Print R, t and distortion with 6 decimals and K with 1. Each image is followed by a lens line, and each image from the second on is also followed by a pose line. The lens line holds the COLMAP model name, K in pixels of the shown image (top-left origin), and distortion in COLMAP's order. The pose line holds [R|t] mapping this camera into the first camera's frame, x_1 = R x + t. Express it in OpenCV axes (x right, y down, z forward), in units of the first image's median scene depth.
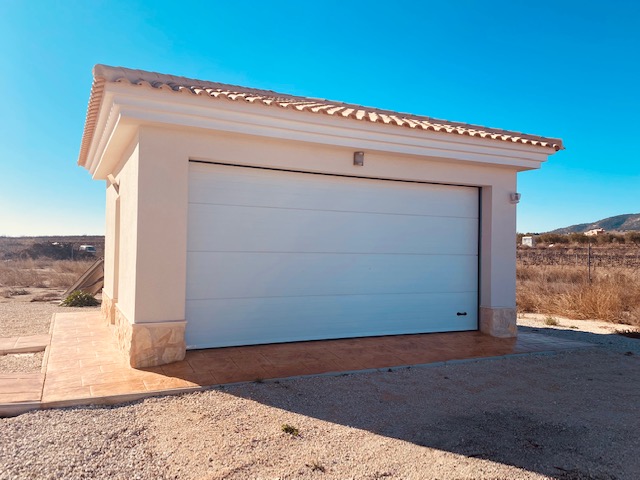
lens RADIAL K [[508.0, 0, 321.6], [0, 508.0, 243.5], [0, 0, 1]] dist [0.021813, -0.036080]
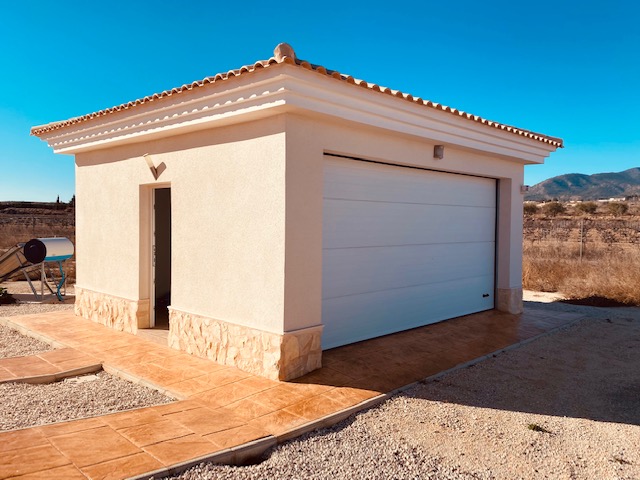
lens RADIAL K [[508.0, 0, 320.2], [0, 508.0, 235.8], [0, 0, 1]] dist [0.021813, -0.036080]
pose [[0.943294, -0.016893, 0.331528, -0.587970], [0.002065, 0.998984, 0.045026, -0.054379], [-0.331952, -0.041788, 0.942370, 0.129882]]
